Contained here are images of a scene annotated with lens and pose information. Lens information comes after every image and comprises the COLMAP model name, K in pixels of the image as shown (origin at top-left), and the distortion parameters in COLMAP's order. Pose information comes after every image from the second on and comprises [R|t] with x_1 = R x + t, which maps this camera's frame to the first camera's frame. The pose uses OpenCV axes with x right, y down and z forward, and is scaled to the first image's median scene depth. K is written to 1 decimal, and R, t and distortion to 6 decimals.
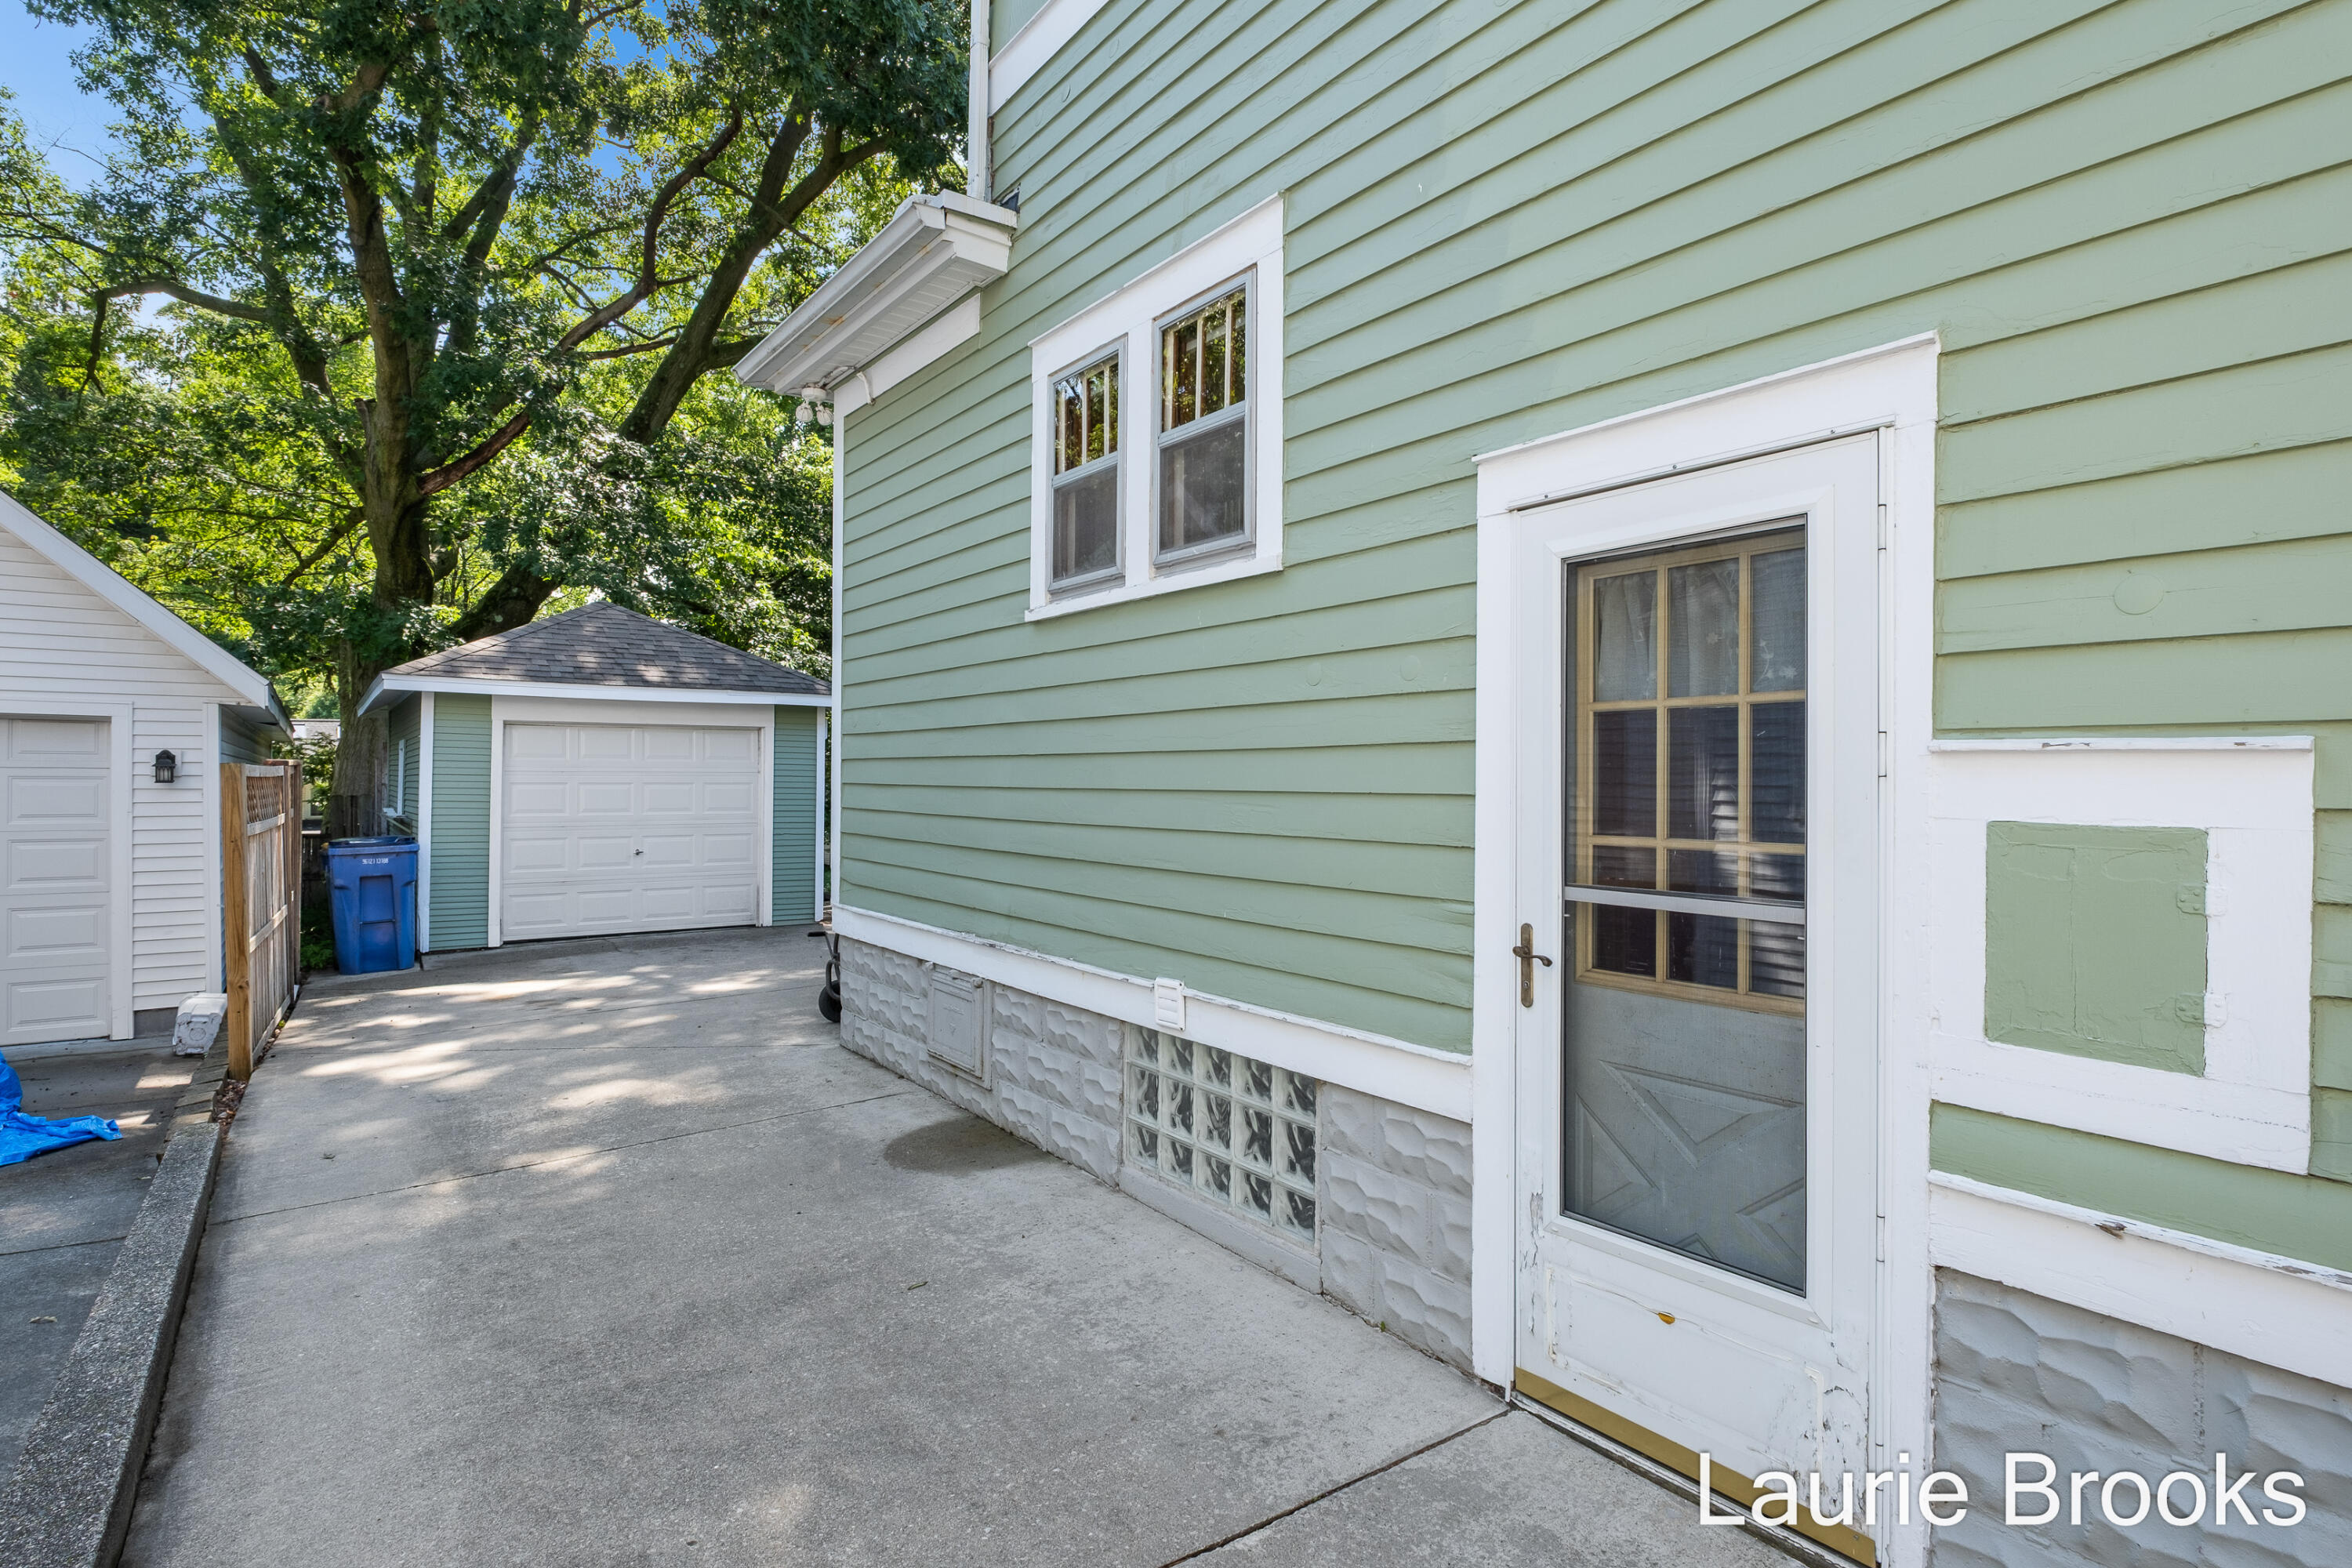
lens RADIAL K [[1237.5, 0, 1178.7], [0, 1237.5, 779.5], [0, 0, 1]] dist [-0.005850, -0.001054]
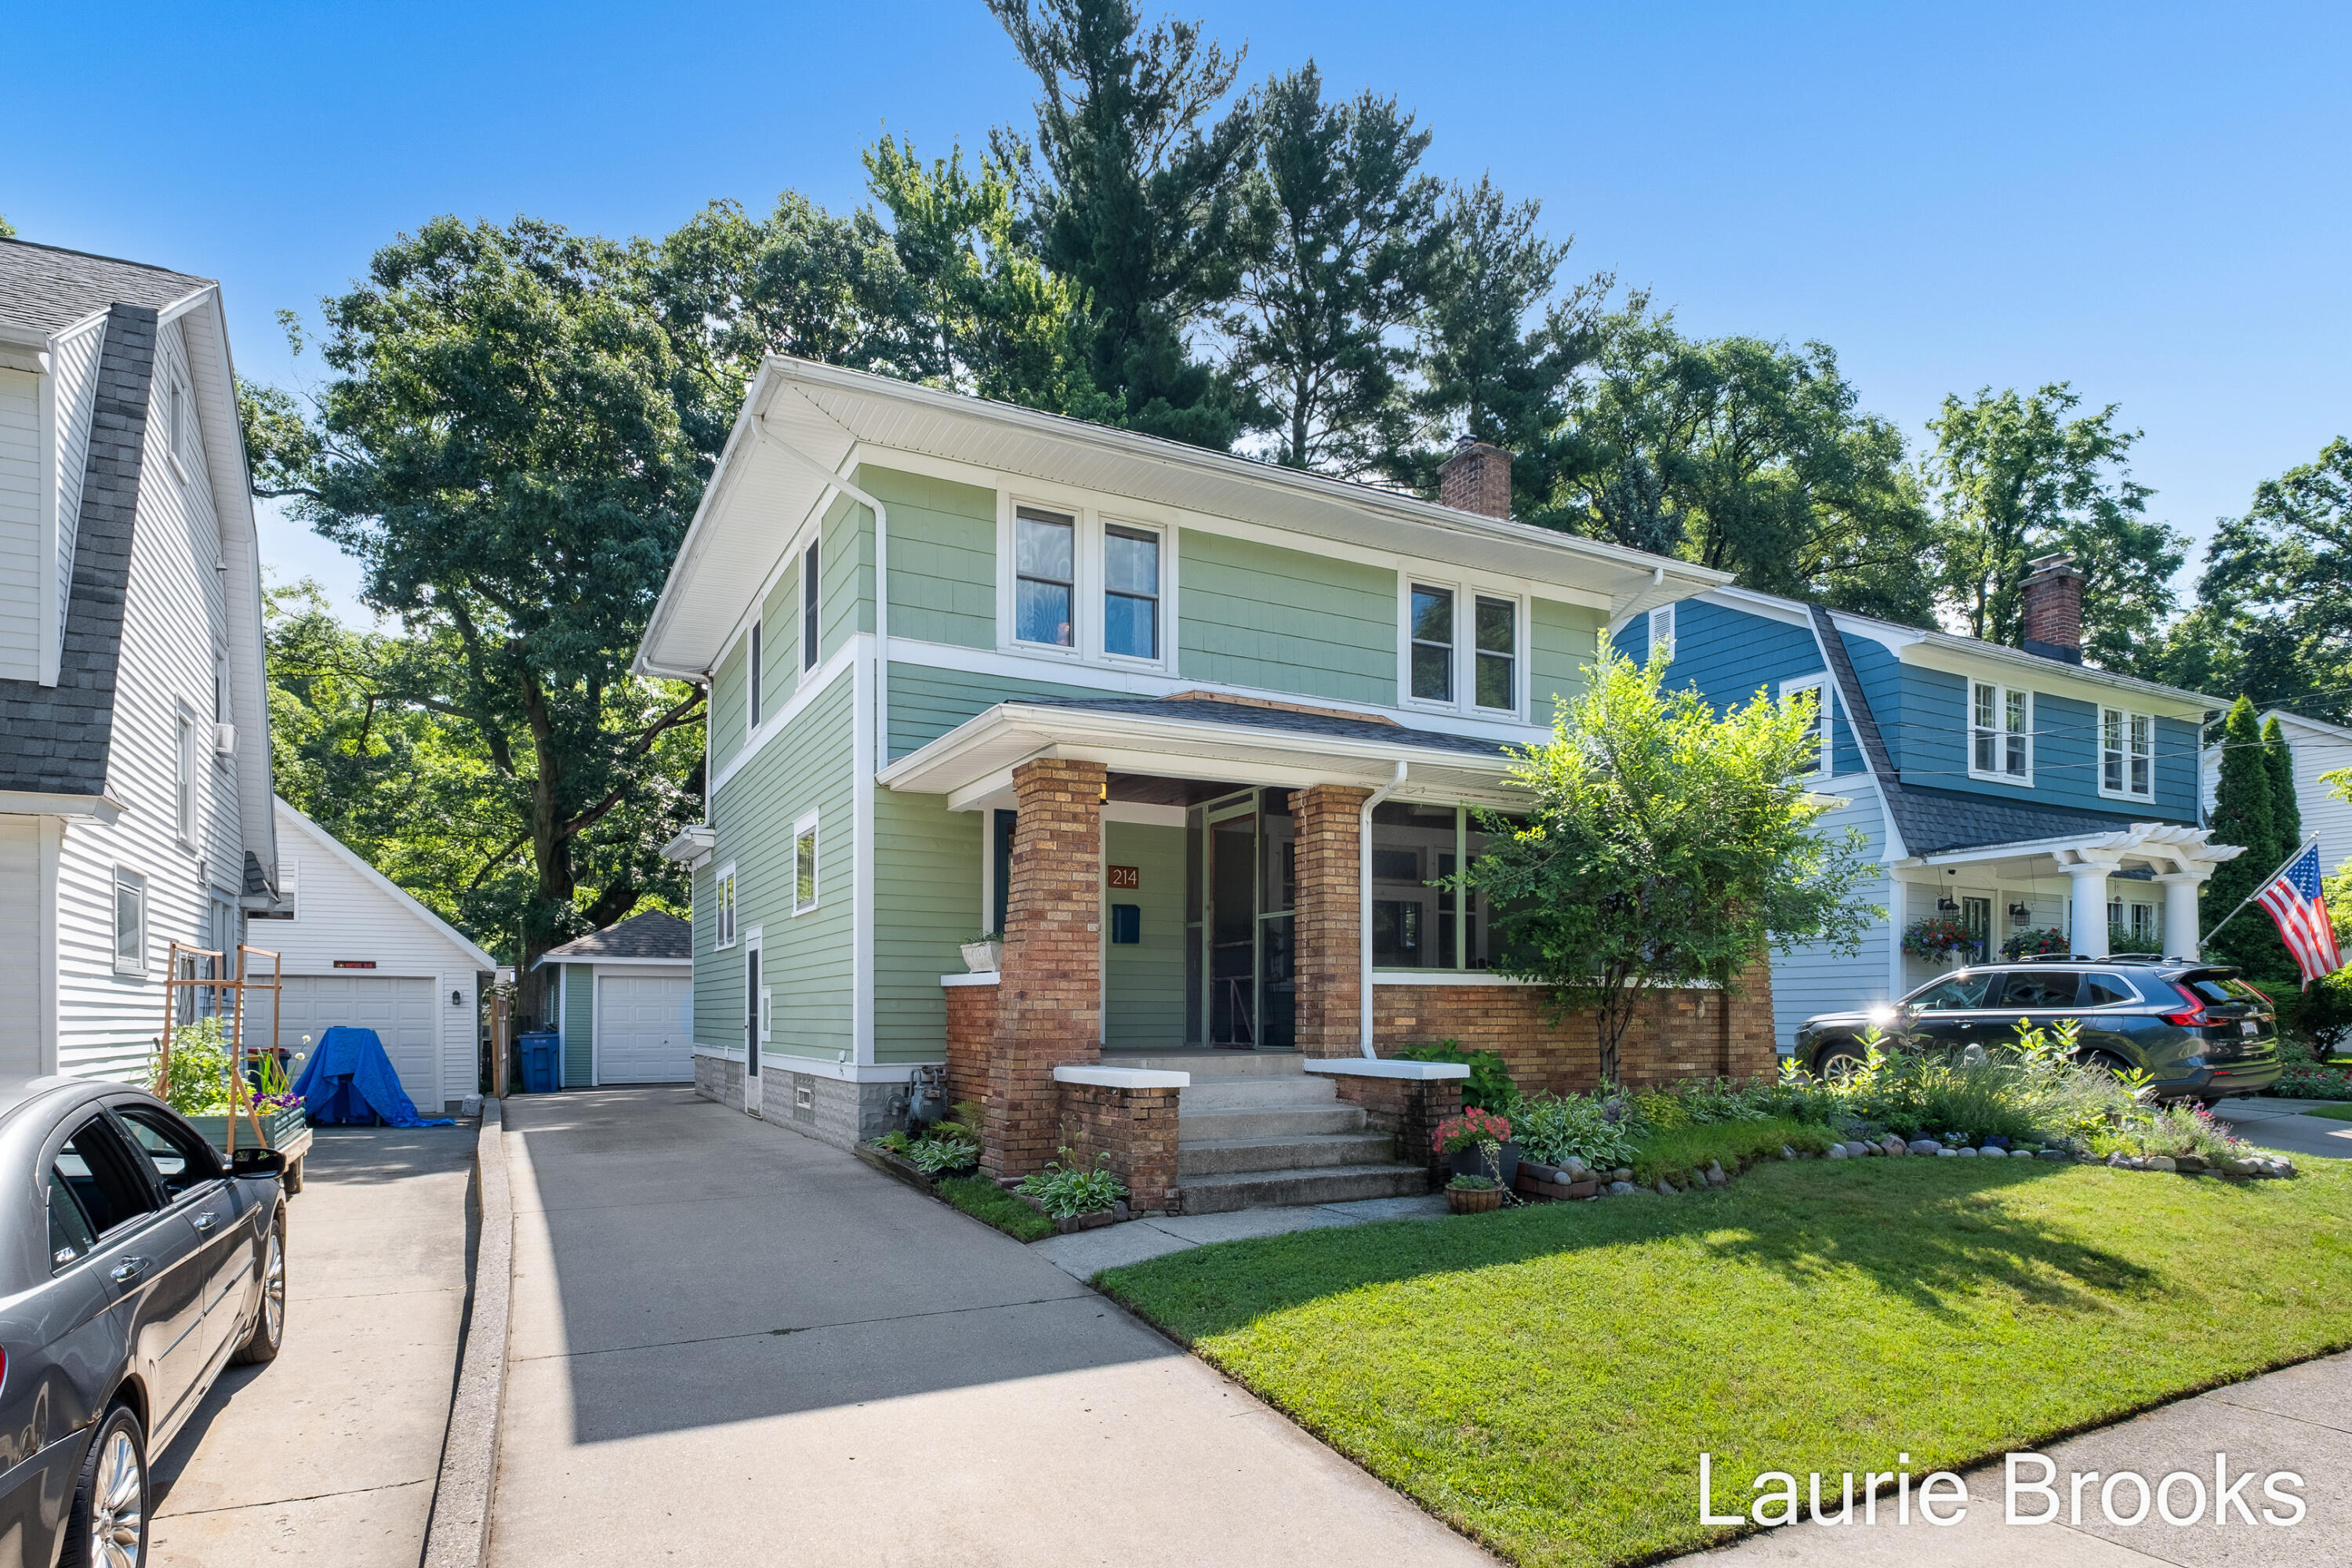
lens RADIAL K [[1237.5, 0, 1154.2], [0, 1237.5, 1025.9], [0, 0, 1]] dist [-0.005850, -0.001054]
pose [[0.993377, -0.001949, -0.114883, 0.366748], [0.002715, 0.999975, 0.006508, 0.015064], [0.114868, -0.006777, 0.993358, -0.565382]]
